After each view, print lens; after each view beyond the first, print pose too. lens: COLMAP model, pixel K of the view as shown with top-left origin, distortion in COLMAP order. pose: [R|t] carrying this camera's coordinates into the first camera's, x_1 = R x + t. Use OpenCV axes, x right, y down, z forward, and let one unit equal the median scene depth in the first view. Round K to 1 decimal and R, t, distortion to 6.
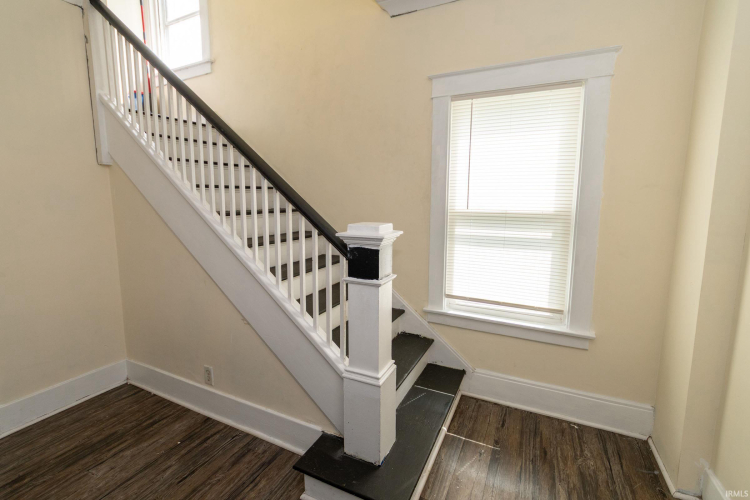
lens RADIAL K [[347.6, 0, 374.7], [0, 347.6, 243.9], [0, 0, 1]] dist [-0.000058, -0.000059]
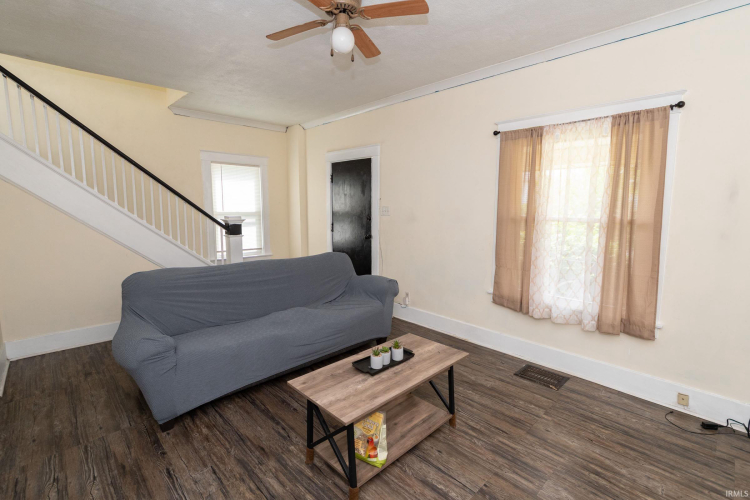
lens RADIAL K [[347.6, 0, 374.7], [0, 347.6, 243.9], [0, 0, 1]] dist [-0.000058, -0.000059]
pose [[0.349443, -0.108165, 0.930693, -1.685741], [0.119337, 0.990362, 0.070293, 0.078535], [-0.929327, 0.086502, 0.358983, -0.797662]]
